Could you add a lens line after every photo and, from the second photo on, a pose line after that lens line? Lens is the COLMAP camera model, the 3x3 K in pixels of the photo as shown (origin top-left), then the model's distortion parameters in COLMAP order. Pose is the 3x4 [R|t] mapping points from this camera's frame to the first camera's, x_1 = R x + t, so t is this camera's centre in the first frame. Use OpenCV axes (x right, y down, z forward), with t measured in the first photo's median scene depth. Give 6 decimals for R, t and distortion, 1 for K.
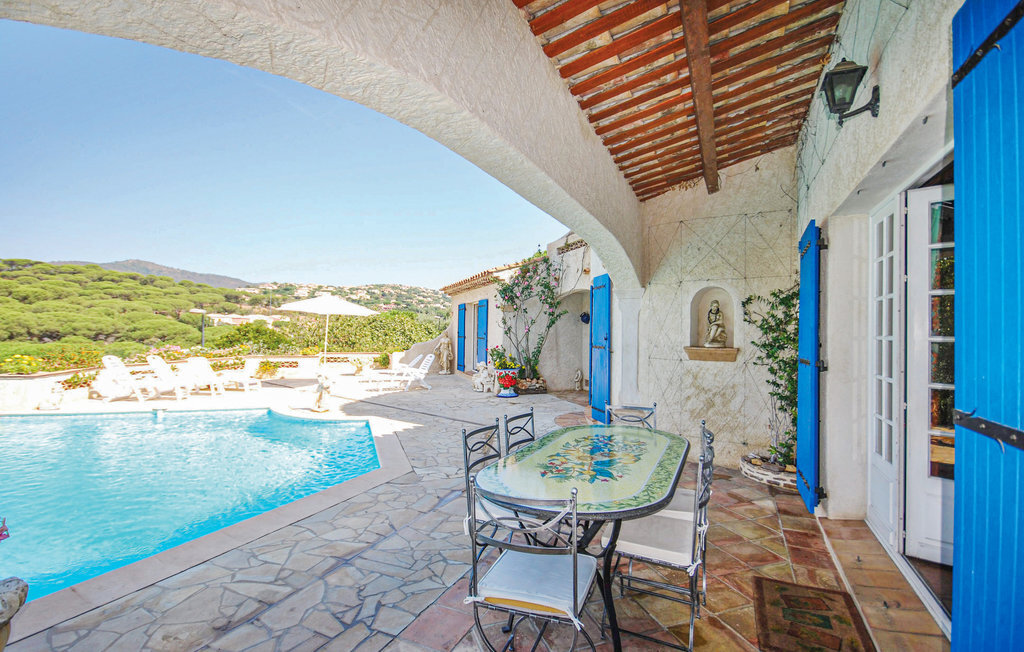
lens RADIAL K [[461.6, 0, 499.9], [0, 461.6, 329.0], [0, 0, 1]] dist [0.002273, -0.013428]
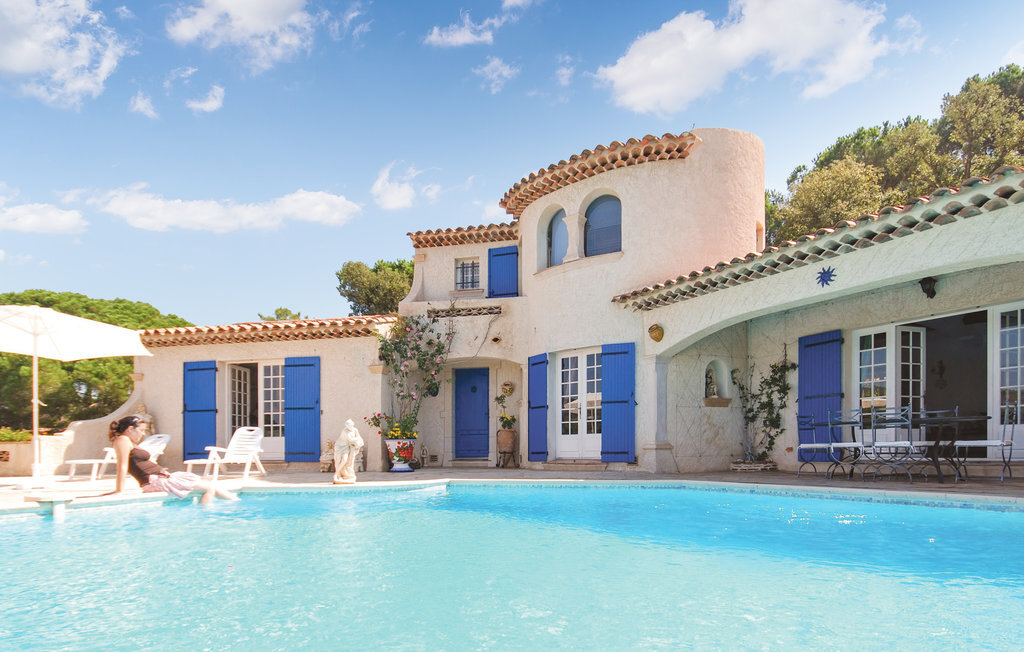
lens RADIAL K [[563.9, 0, 494.7], [0, 563.9, 455.1], [0, 0, 1]] dist [0.000139, 0.001525]
pose [[0.533728, -0.013928, 0.845541, -1.522949], [0.002670, 0.999887, 0.014785, 0.195349], [-0.845652, -0.005633, 0.533705, 0.579839]]
